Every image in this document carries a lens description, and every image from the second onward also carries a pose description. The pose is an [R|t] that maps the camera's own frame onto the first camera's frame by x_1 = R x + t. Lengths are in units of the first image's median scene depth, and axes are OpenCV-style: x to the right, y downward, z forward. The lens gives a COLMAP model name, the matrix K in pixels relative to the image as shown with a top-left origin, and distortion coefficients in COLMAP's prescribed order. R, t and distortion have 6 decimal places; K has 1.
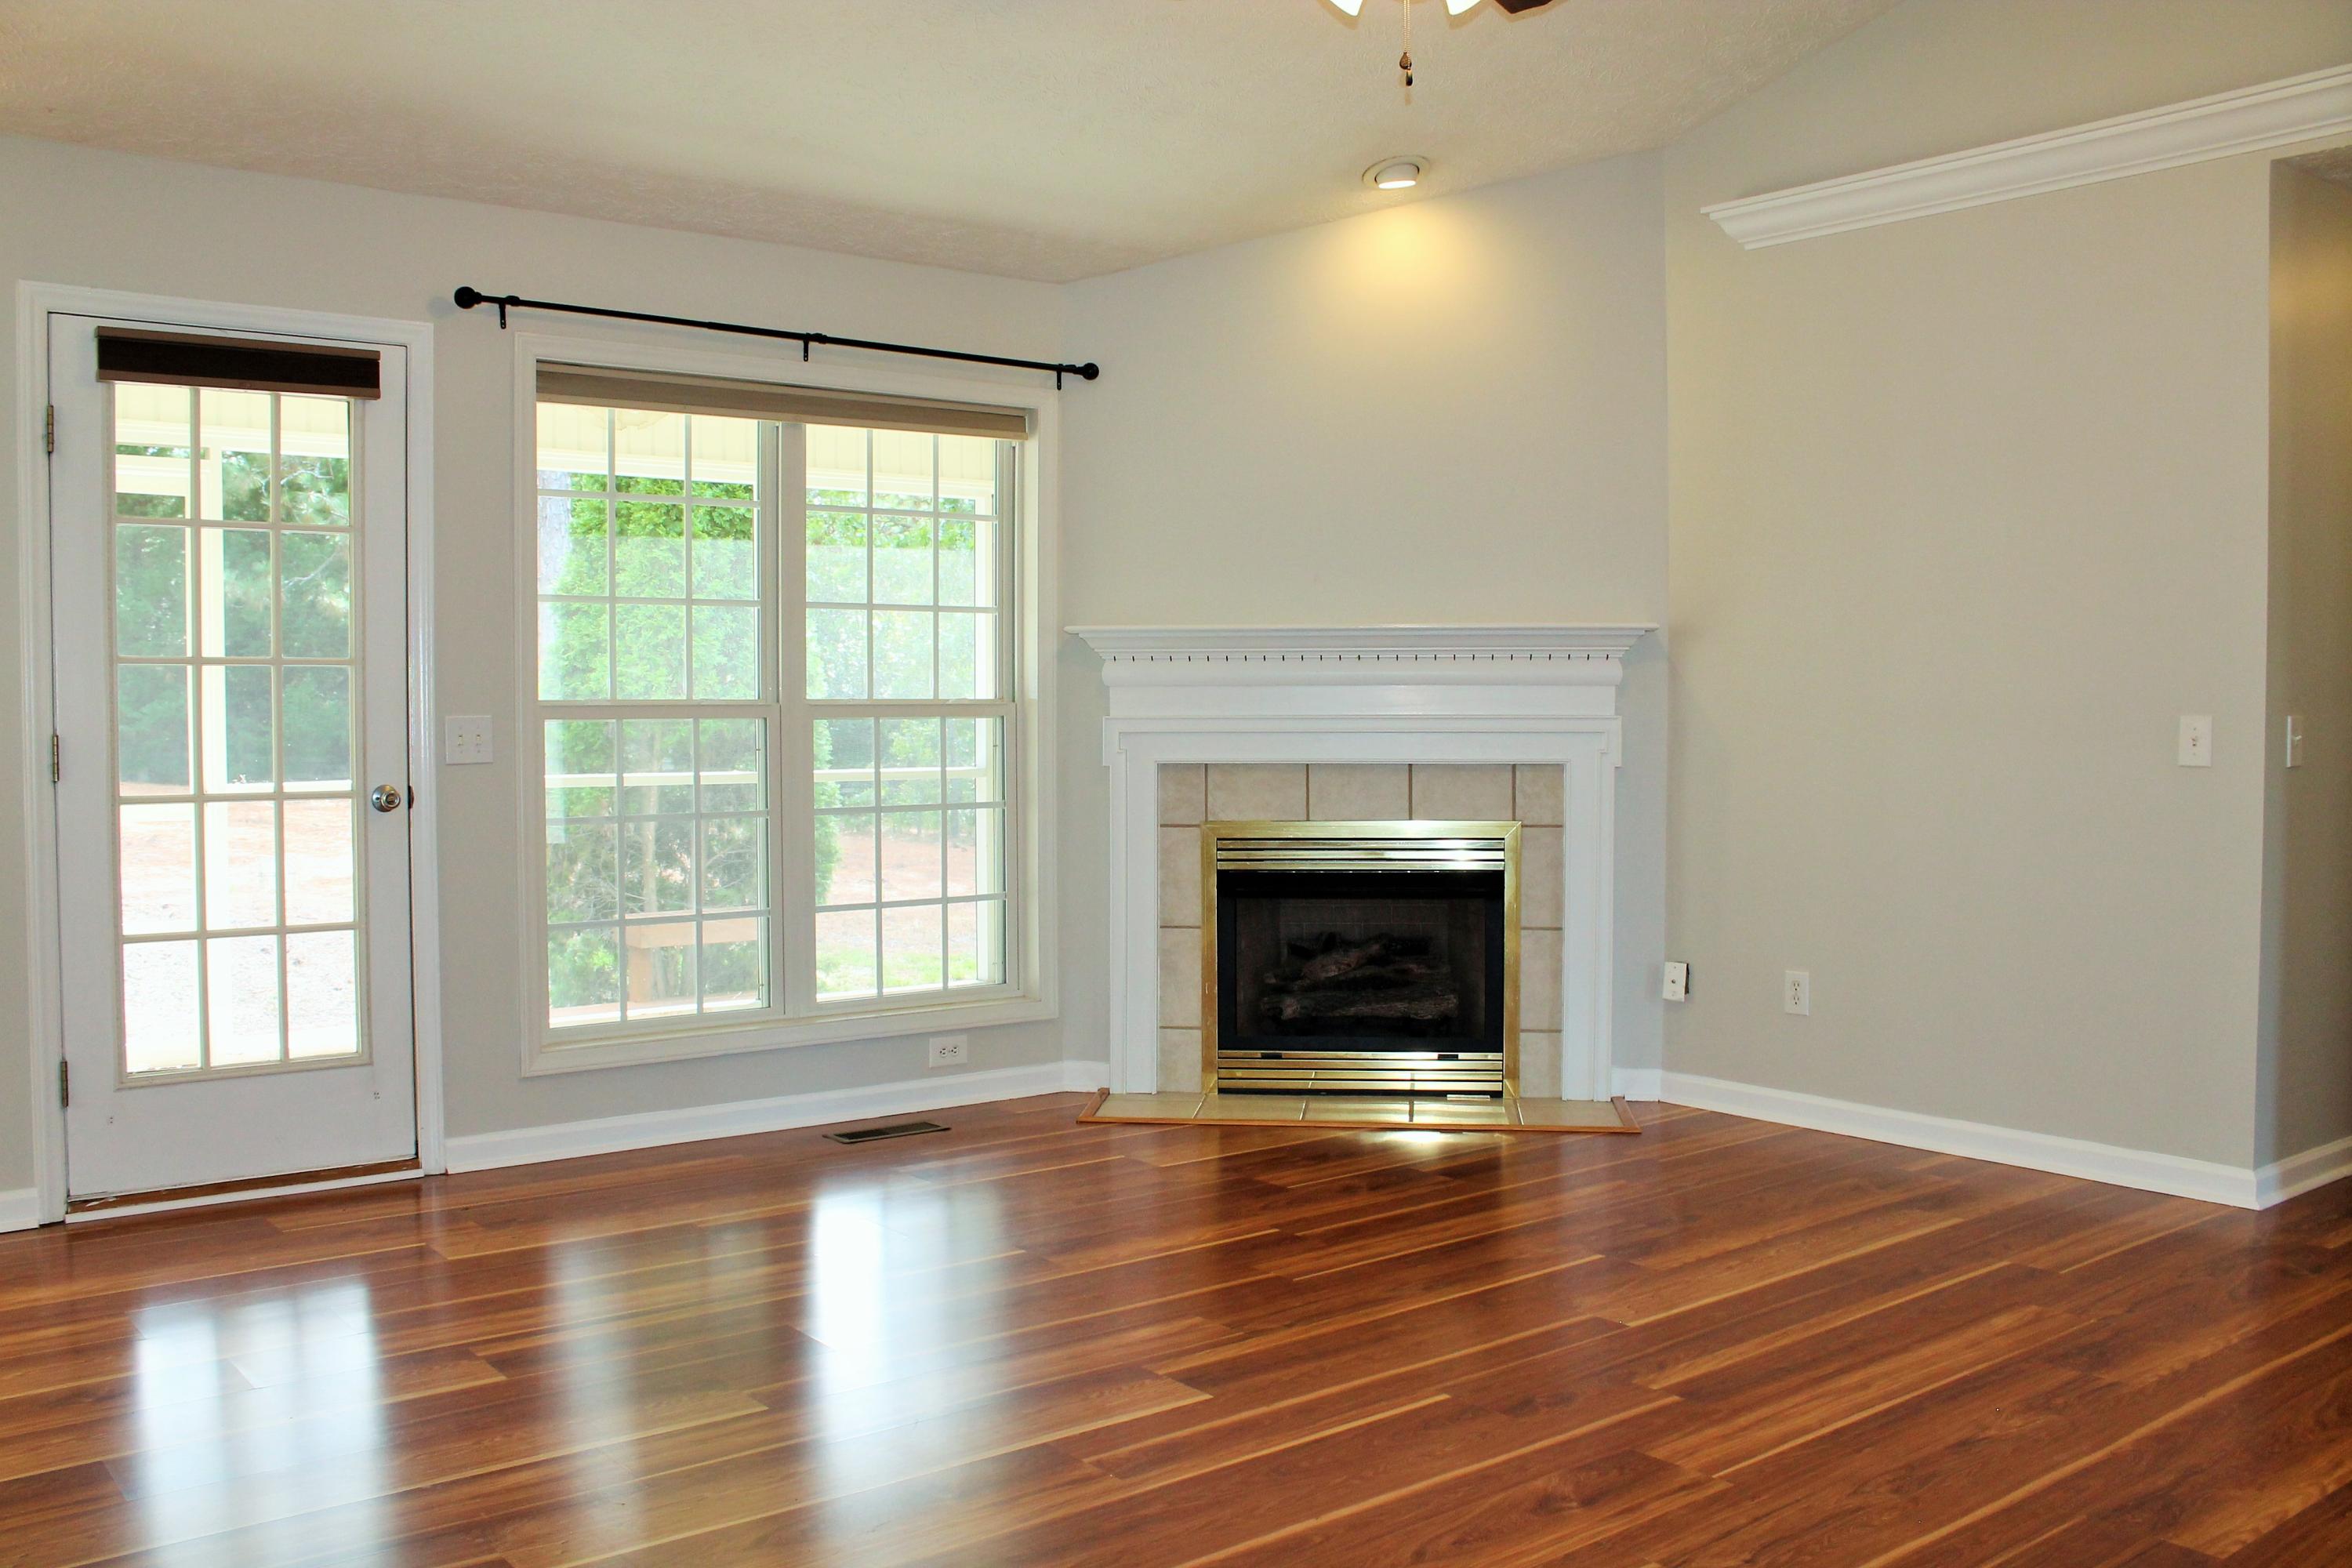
lens RADIAL K [[1982.8, 0, 1176.0], [0, 1982.8, 784.0], [0, 0, 1]] dist [-0.172779, 0.185222]
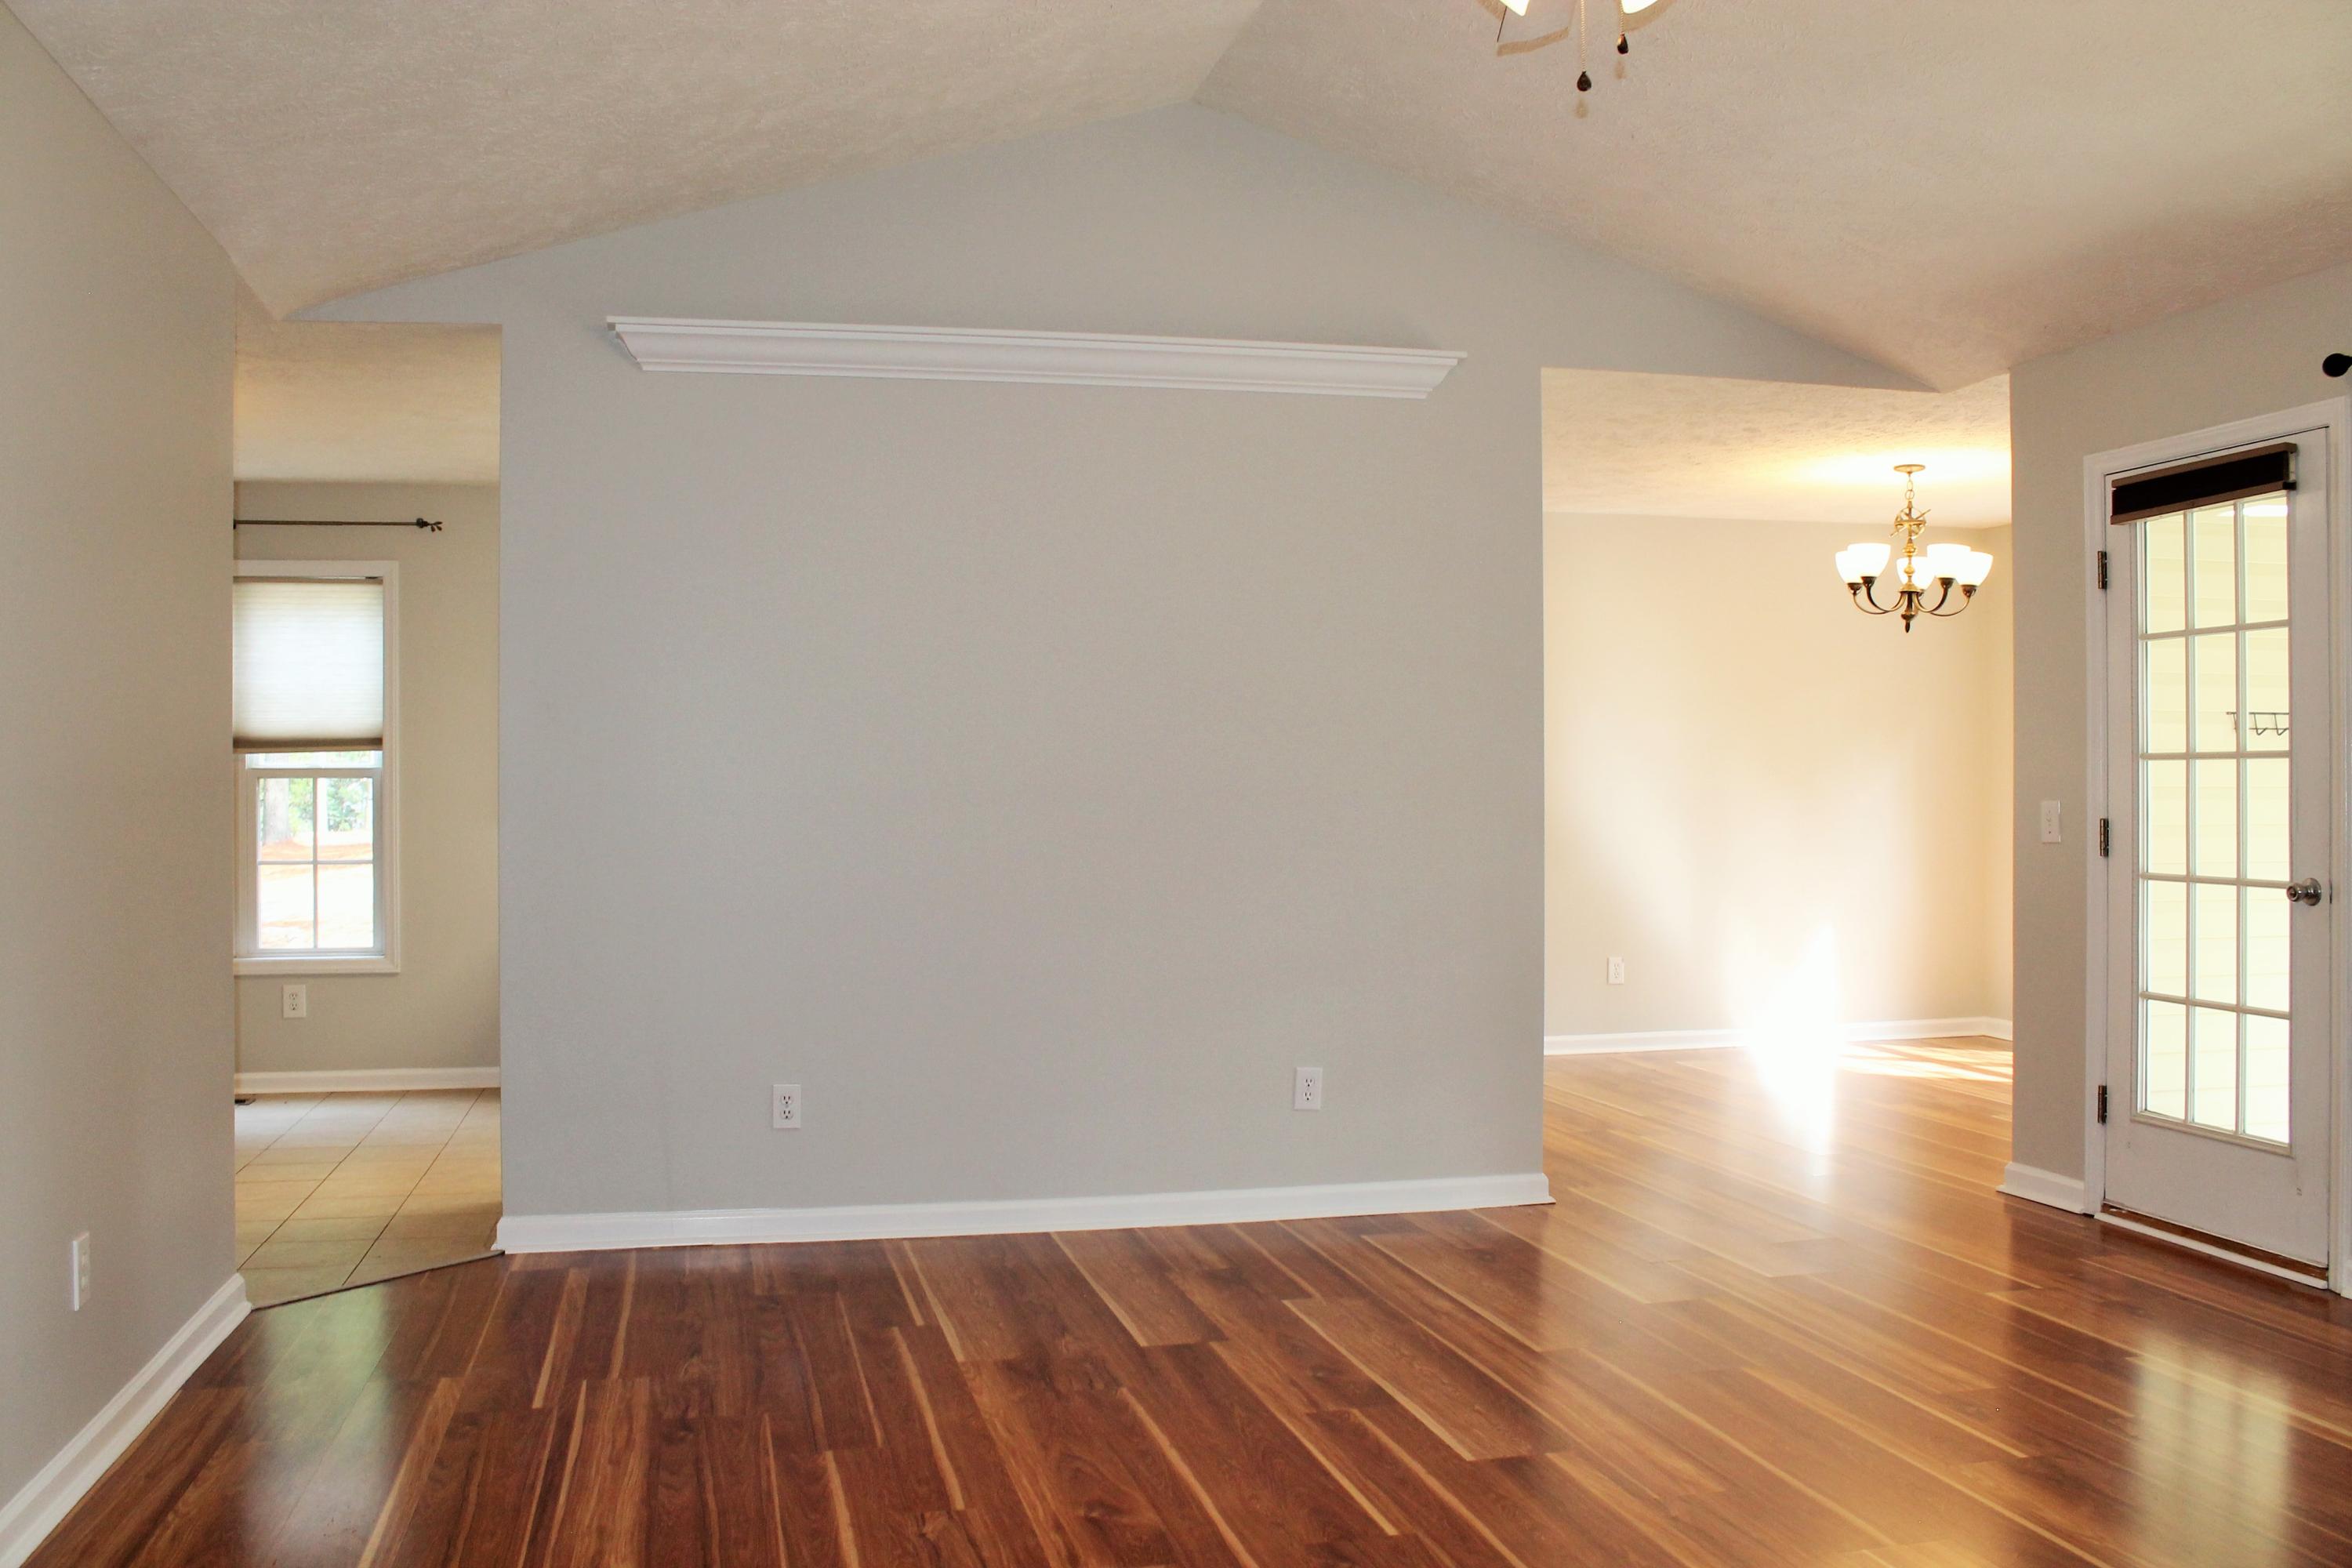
lens RADIAL K [[2033.6, 0, 1195.6], [0, 2033.6, 780.5], [0, 0, 1]] dist [-0.148657, 0.127145]
pose [[-0.404128, -0.001006, -0.914702, 0.786109], [-0.036720, 0.999211, 0.015124, -0.046662], [0.913965, 0.039700, -0.403846, 0.951072]]
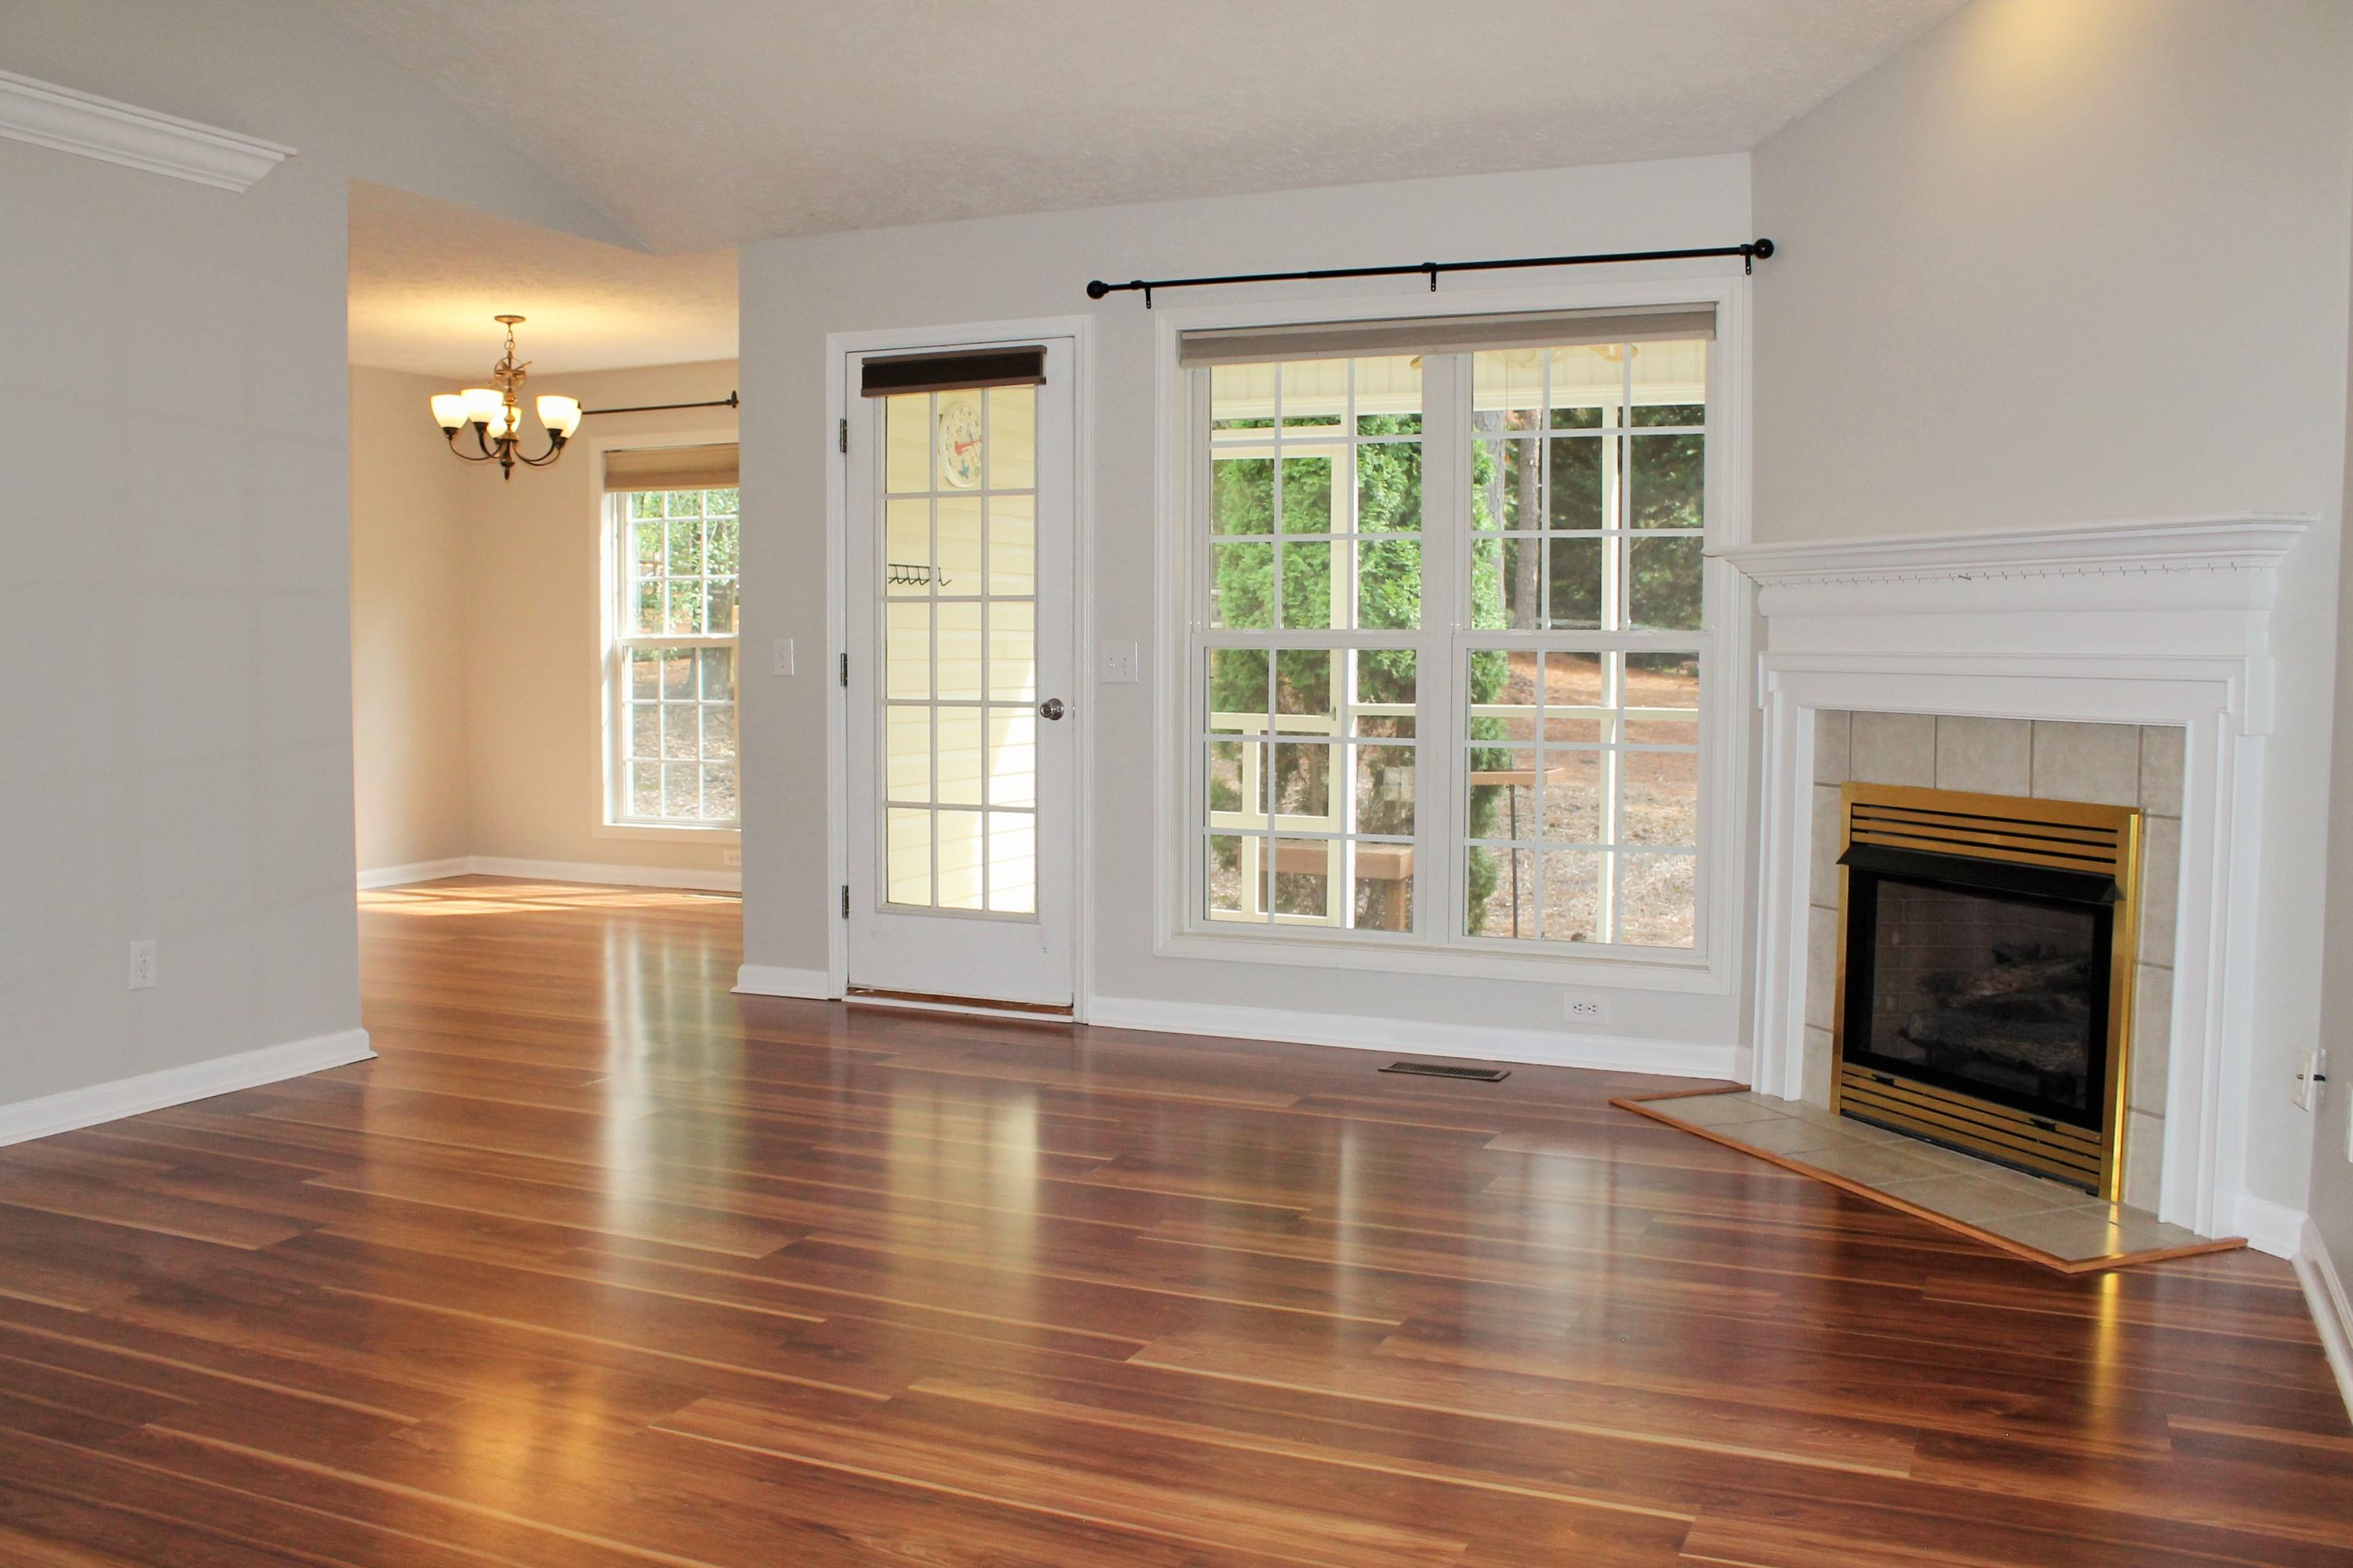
lens RADIAL K [[2034.6, 0, 1196.1], [0, 2034.6, 780.5], [0, 0, 1]] dist [-0.148657, 0.127145]
pose [[0.481220, 0.061381, -0.874448, 0.821478], [-0.040250, 0.998041, 0.047907, -0.013964], [0.875675, 0.012143, 0.482748, 0.493128]]
